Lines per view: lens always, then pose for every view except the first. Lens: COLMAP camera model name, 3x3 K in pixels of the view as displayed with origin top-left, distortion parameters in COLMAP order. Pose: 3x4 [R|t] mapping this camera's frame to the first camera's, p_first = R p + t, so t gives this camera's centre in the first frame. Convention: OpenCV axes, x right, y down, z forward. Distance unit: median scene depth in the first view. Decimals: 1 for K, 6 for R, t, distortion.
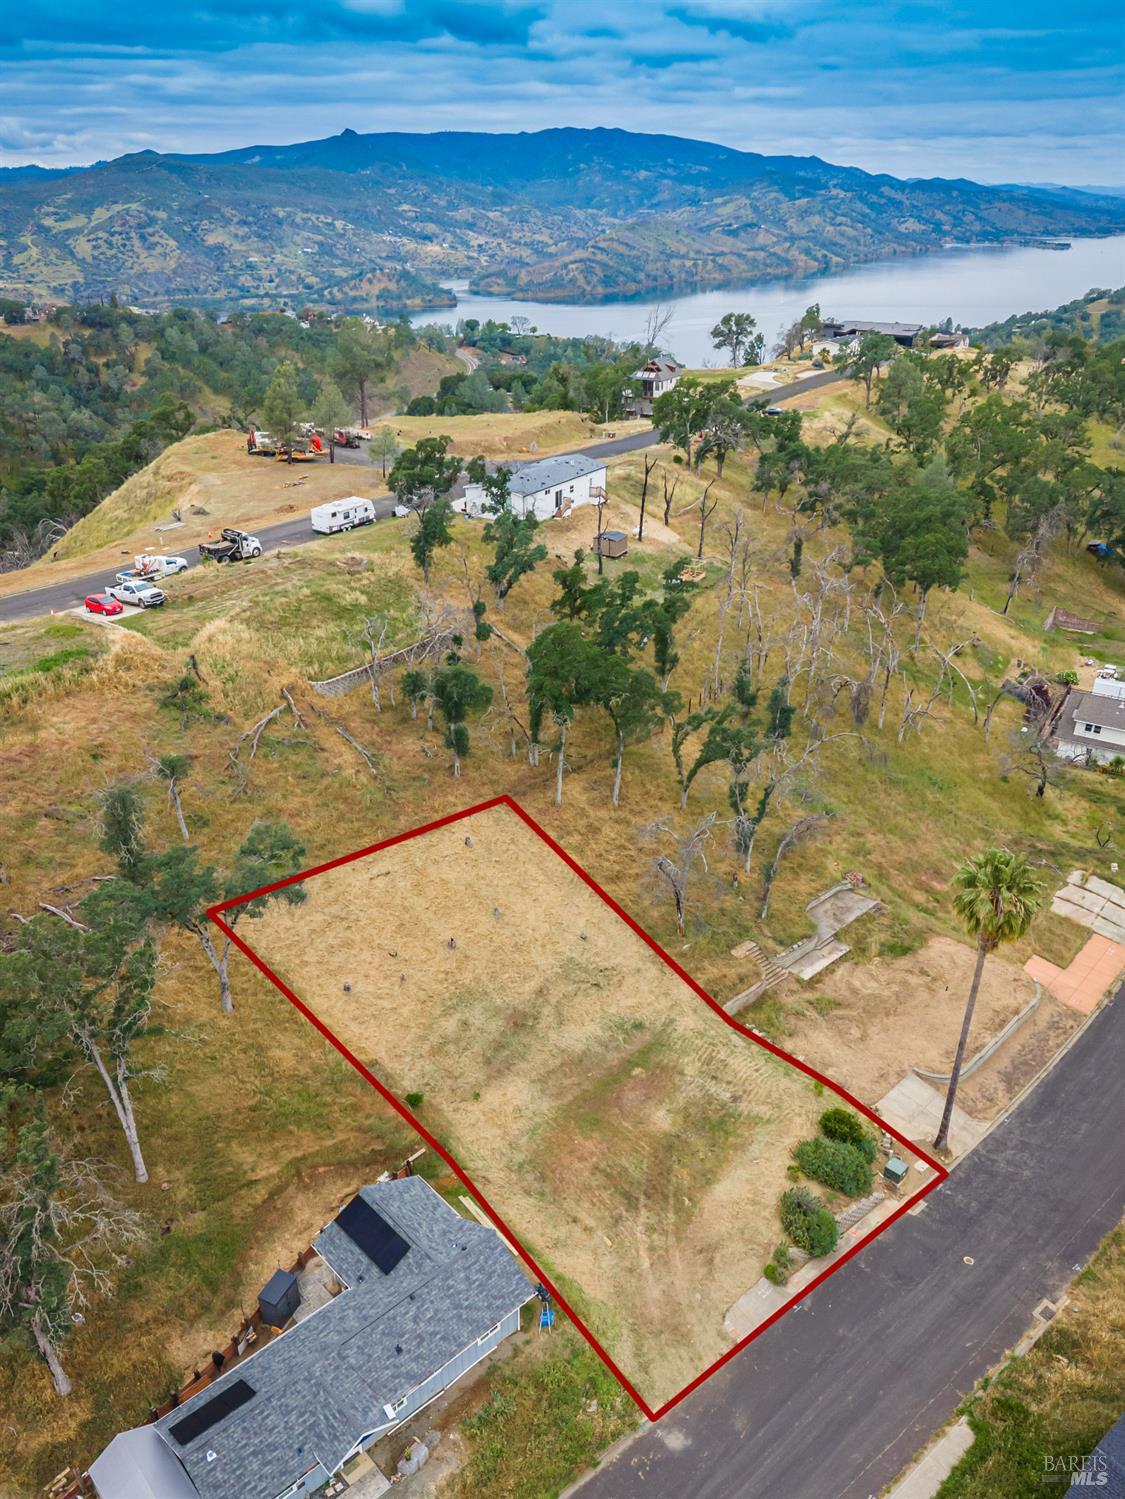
lens RADIAL K [[1101.0, 0, 554.7], [0, 1101.0, 784.0], [0, 0, 1]] dist [0.039061, -0.039520]
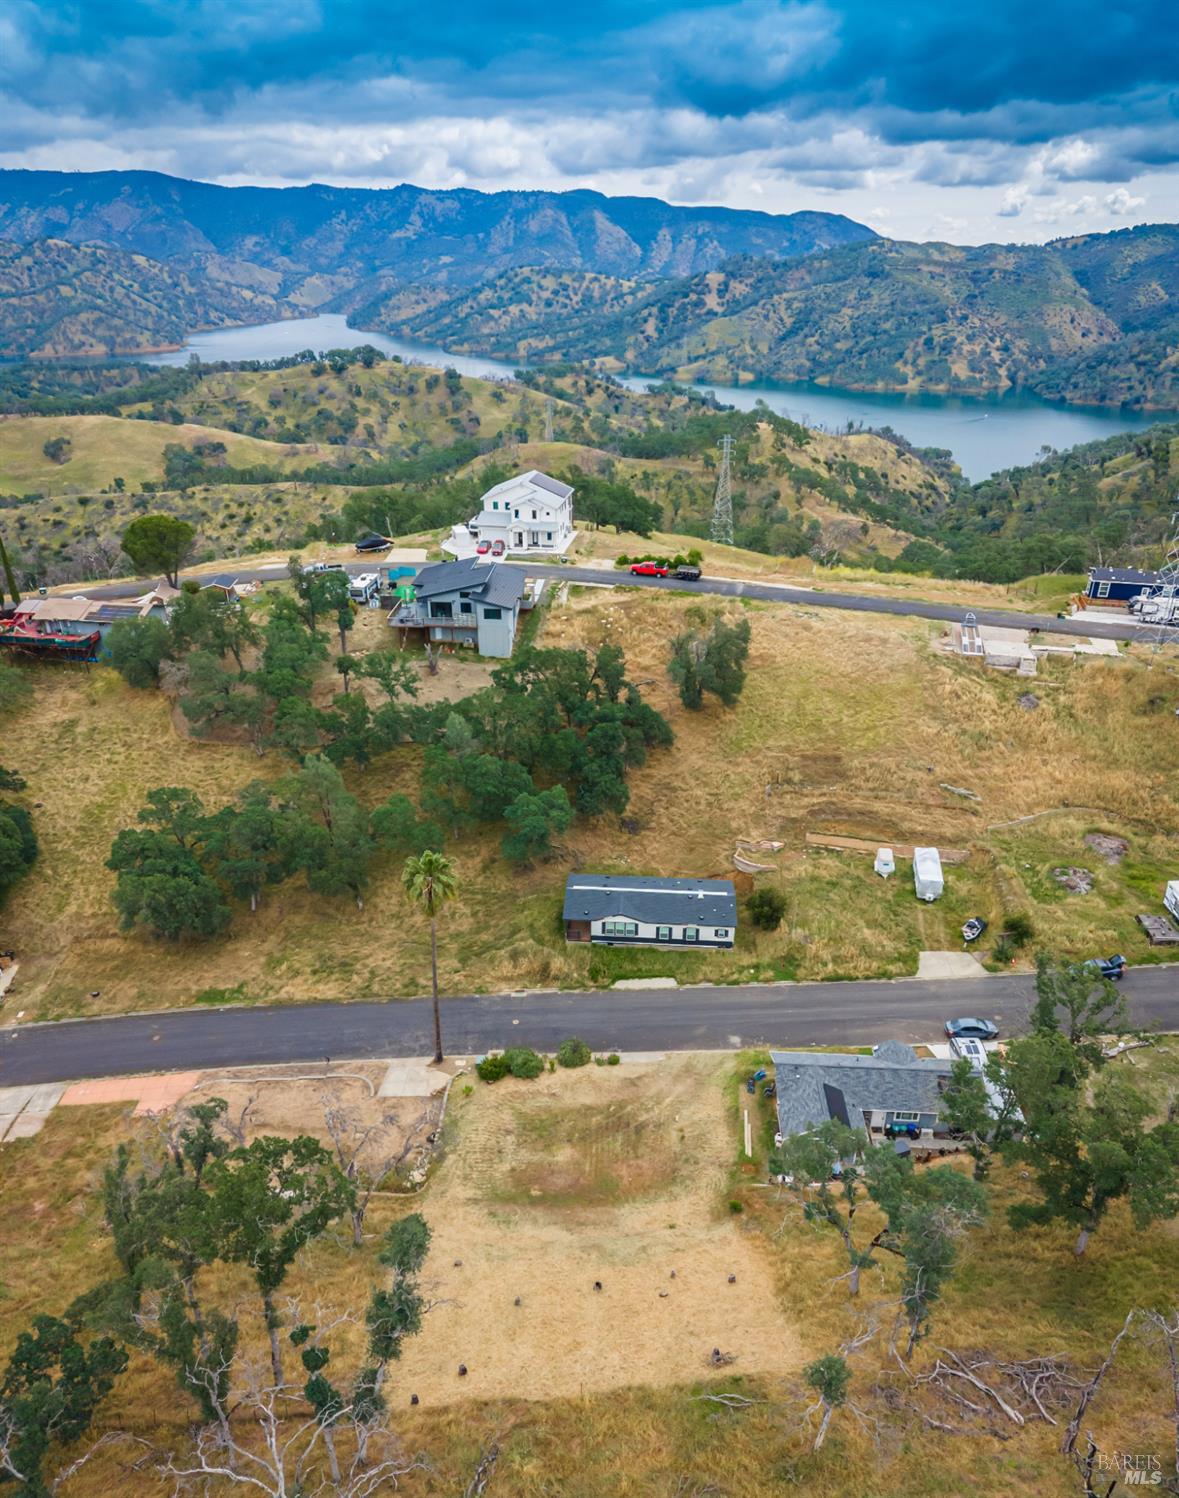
lens RADIAL K [[1083.1, 0, 584.5], [0, 1083.1, 722.2], [0, 0, 1]] dist [0.069544, -0.074716]
pose [[-0.698025, -0.283220, 0.657683, -0.632635], [0.337595, 0.679820, 0.651056, -0.883604], [-0.631499, 0.676484, -0.378917, 1.175855]]
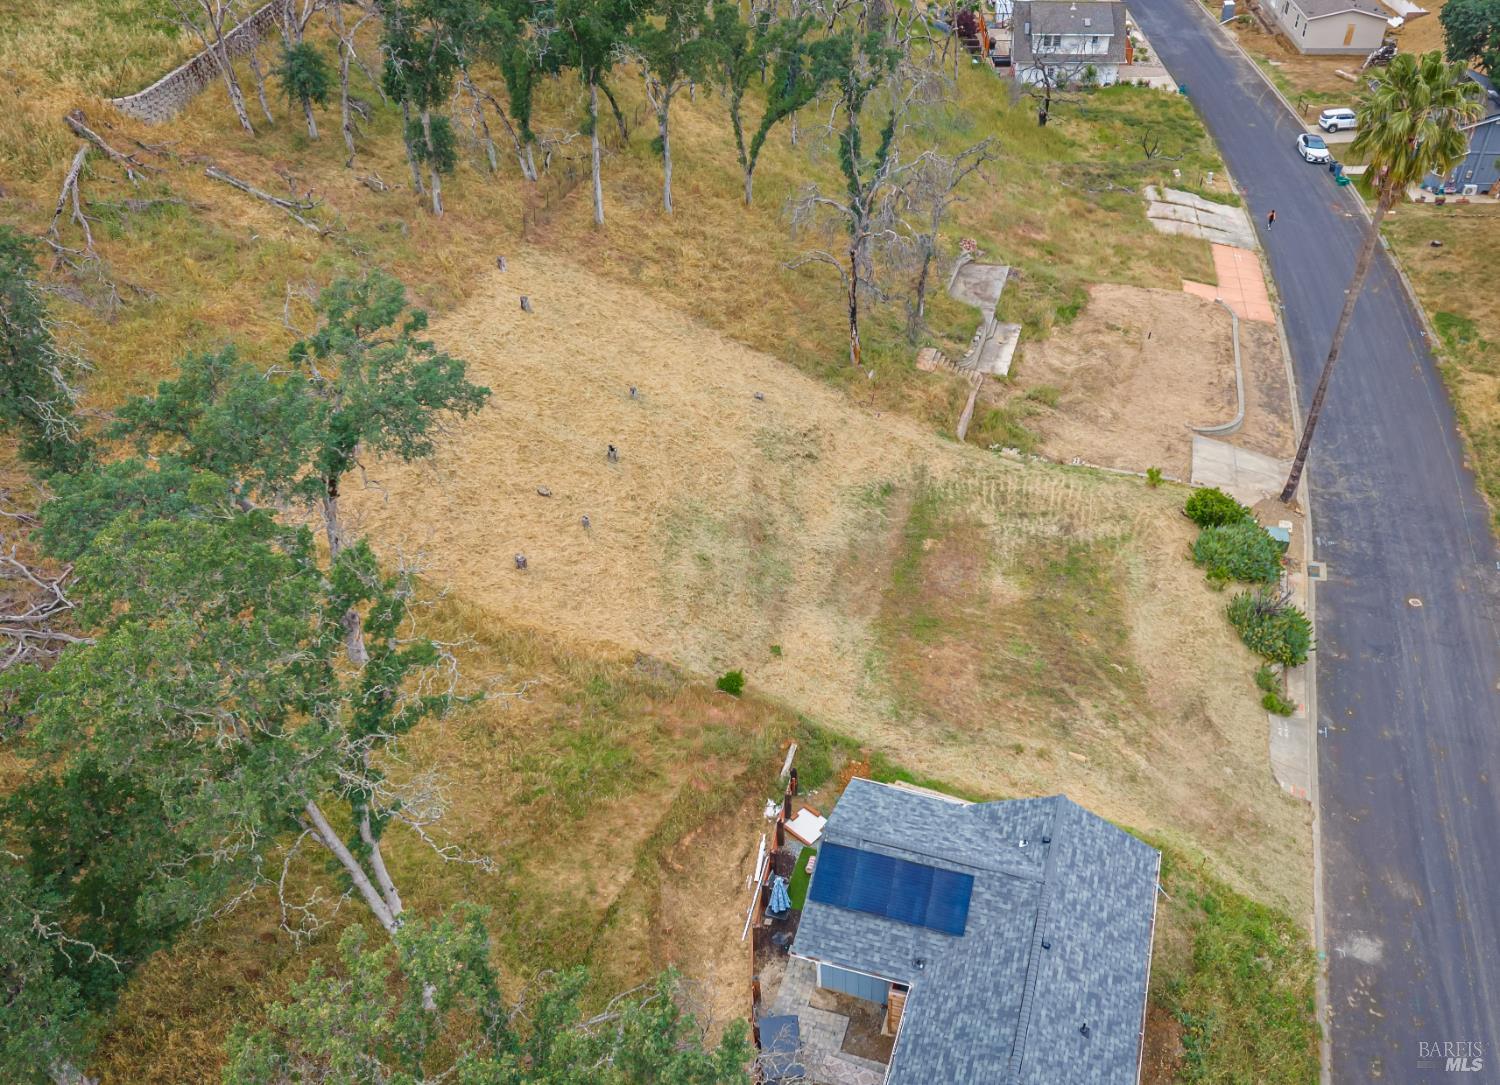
lens RADIAL K [[1213.8, 0, 820.9], [0, 1213.8, 545.6], [0, 0, 1]] dist [0.038556, -0.013471]
pose [[0.856684, -0.328720, 0.397537, -0.318396], [0.239658, 0.936067, 0.257569, 0.052834], [-0.456790, -0.125383, 0.880694, 0.389751]]
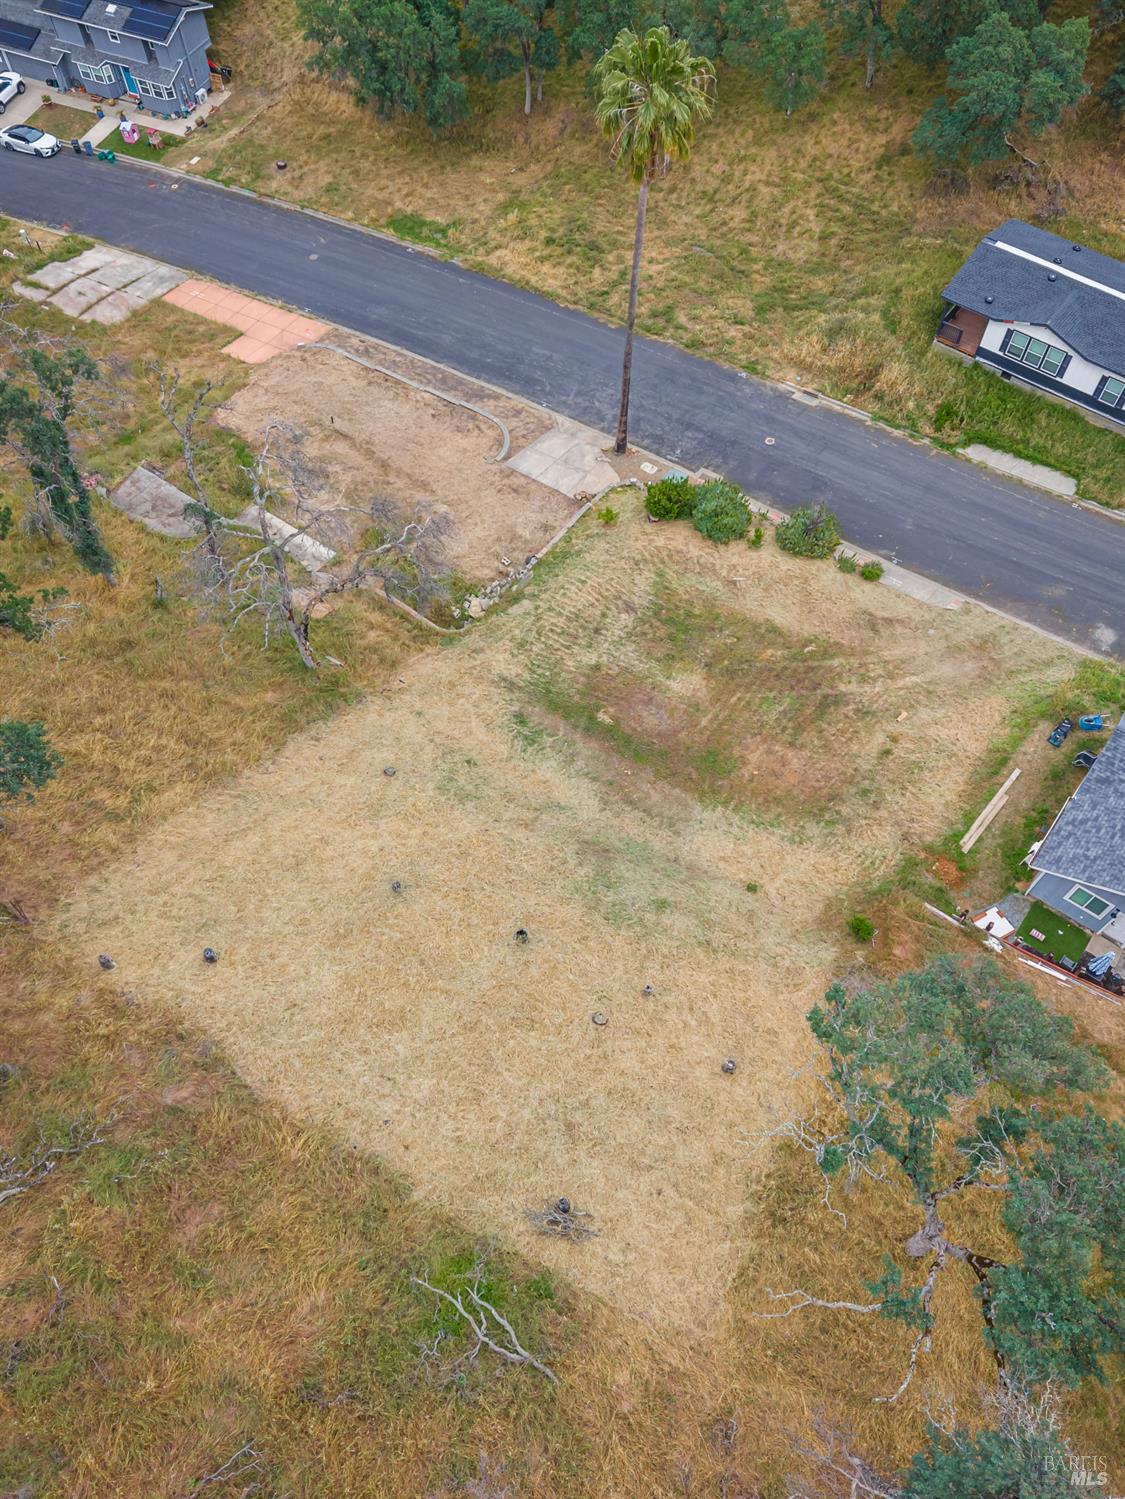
lens RADIAL K [[1101.0, 0, 554.7], [0, 1101.0, 784.0], [0, 0, 1]] dist [0.039061, -0.039520]
pose [[-0.180105, -0.848267, 0.498000, -0.333942], [0.463920, 0.373182, 0.803438, -0.330424], [-0.867376, 0.375736, 0.326316, 0.896667]]
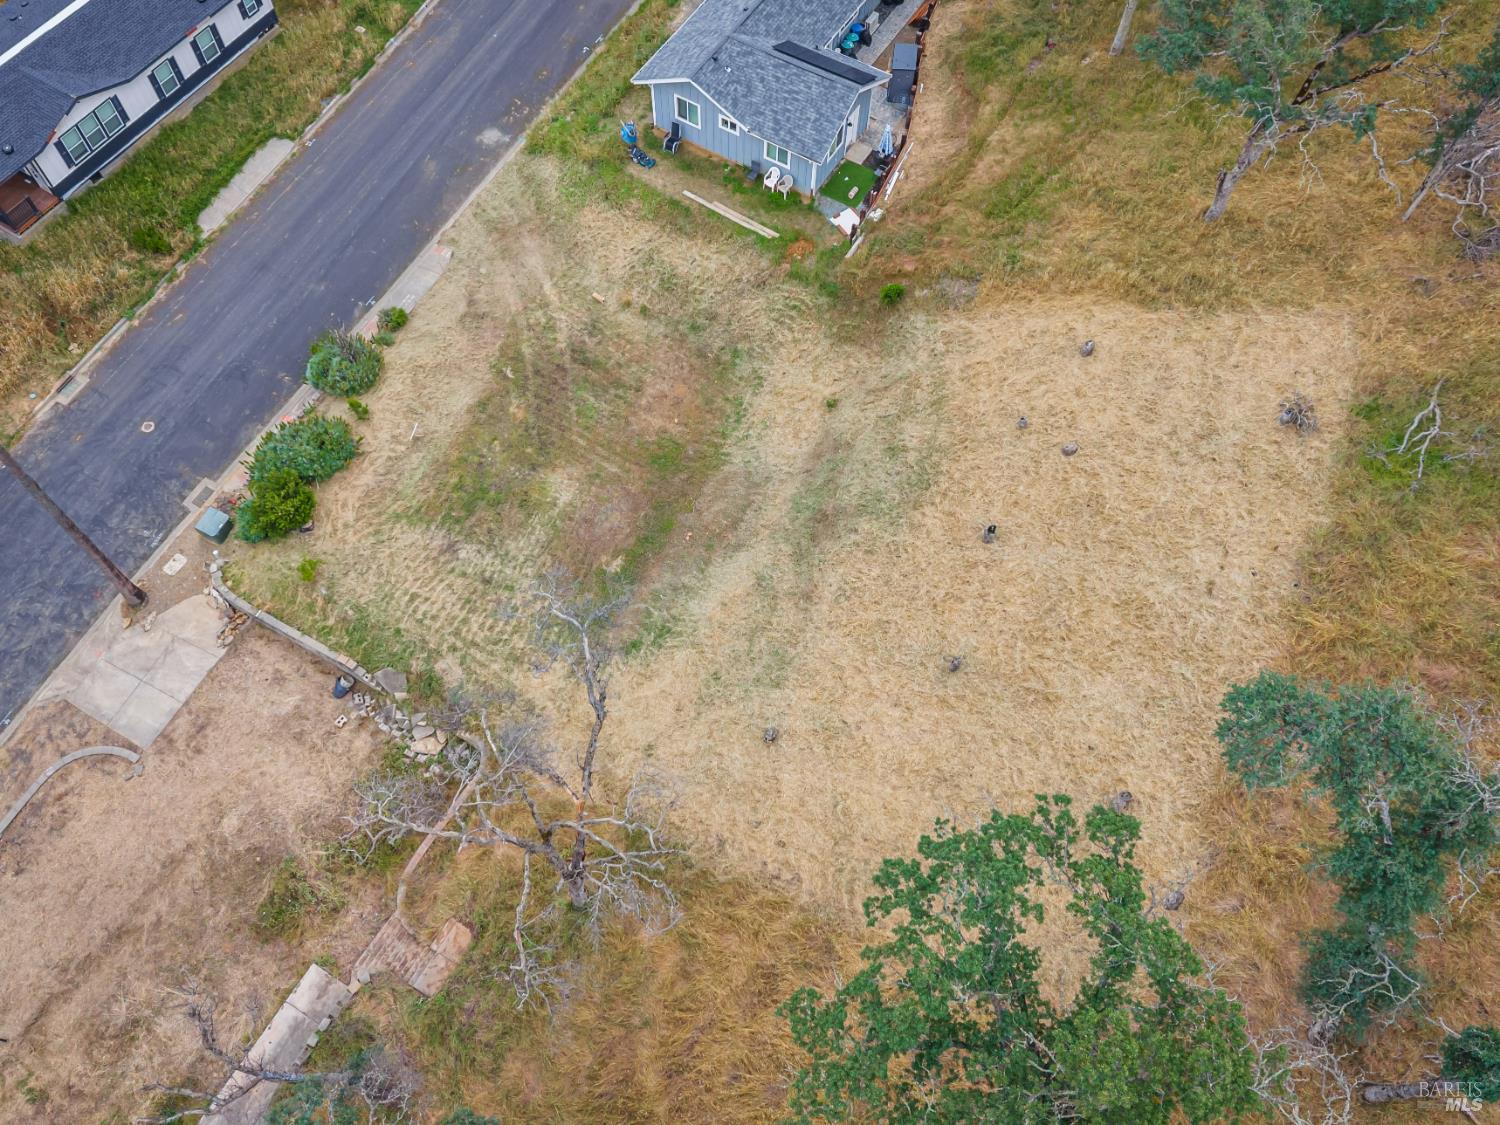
lens RADIAL K [[1177.2, 0, 763.6], [0, 1177.2, 583.7], [0, 0, 1]] dist [0.033425, -0.037484]
pose [[-0.956175, 0.252451, -0.148320, 0.104507], [-0.151900, 0.005365, 0.988381, -0.425756], [0.250313, 0.967595, 0.033217, 1.109809]]
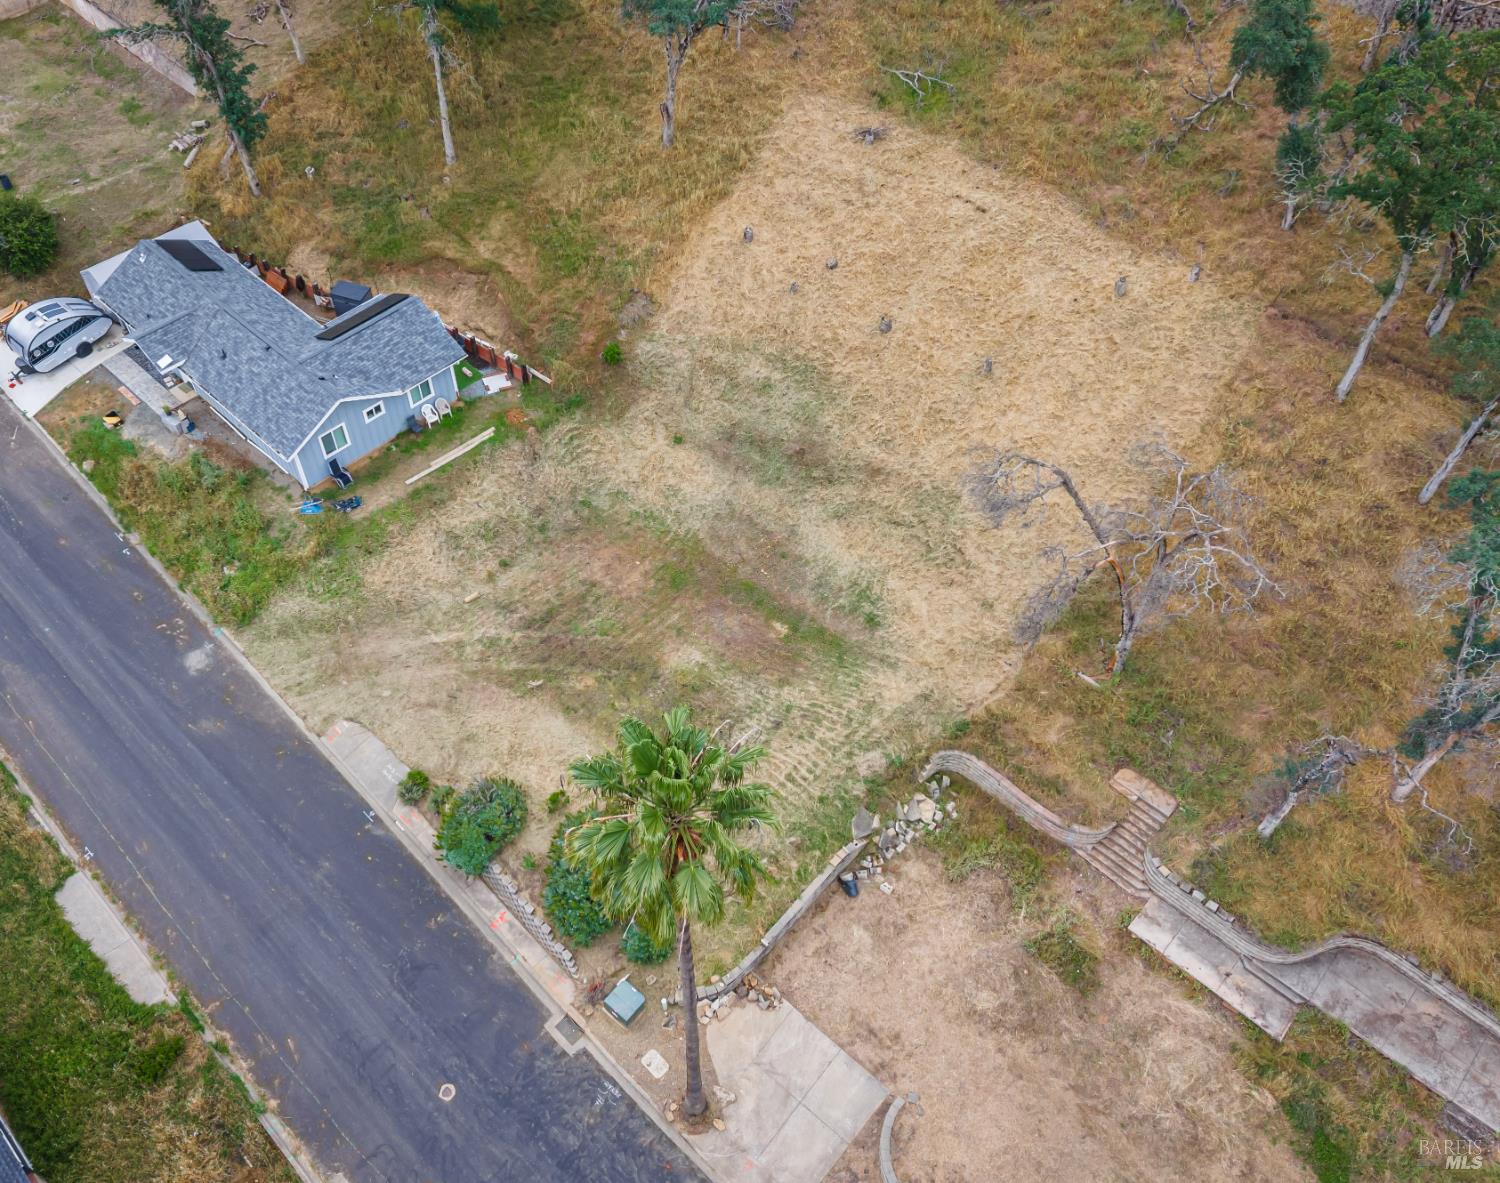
lens RADIAL K [[1187.3, 0, 724.1], [0, 1187.3, 586.6], [0, 0, 1]] dist [0.077332, -0.116293]
pose [[0.073973, 0.772437, -0.630769, 0.547328], [-0.473730, 0.583800, 0.659362, -0.222159], [0.877558, 0.250039, 0.409112, 0.743548]]
